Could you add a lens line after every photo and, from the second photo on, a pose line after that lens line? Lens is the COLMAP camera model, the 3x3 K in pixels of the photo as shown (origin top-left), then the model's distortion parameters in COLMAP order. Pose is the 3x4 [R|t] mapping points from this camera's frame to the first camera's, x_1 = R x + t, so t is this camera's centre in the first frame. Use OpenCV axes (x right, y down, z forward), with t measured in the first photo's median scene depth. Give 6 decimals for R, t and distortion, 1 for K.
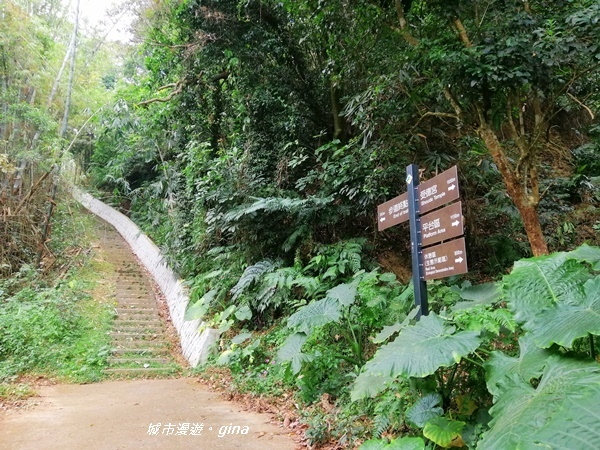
lens RADIAL K [[451.7, 0, 299.7], [0, 451.7, 225.1], [0, 0, 1]] dist [0.048490, 0.001301]
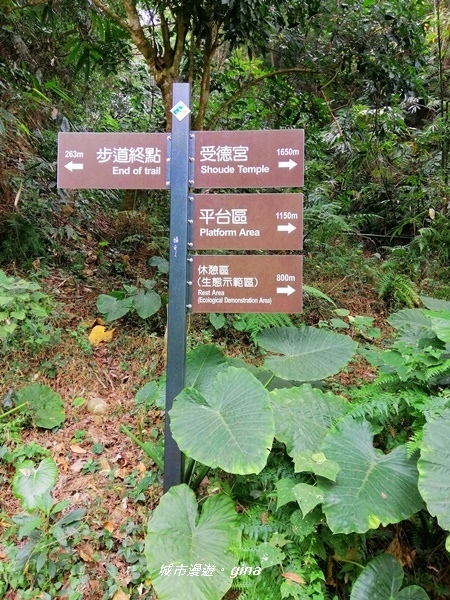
lens RADIAL K [[451.7, 0, 225.0], [0, 451.7, 300.5], [0, 0, 1]] dist [0.048490, 0.001301]
pose [[0.410076, 0.028681, 0.911600, -0.212609], [-0.237621, 0.968347, 0.076426, 0.057788], [-0.880553, -0.247956, 0.403911, 0.752968]]
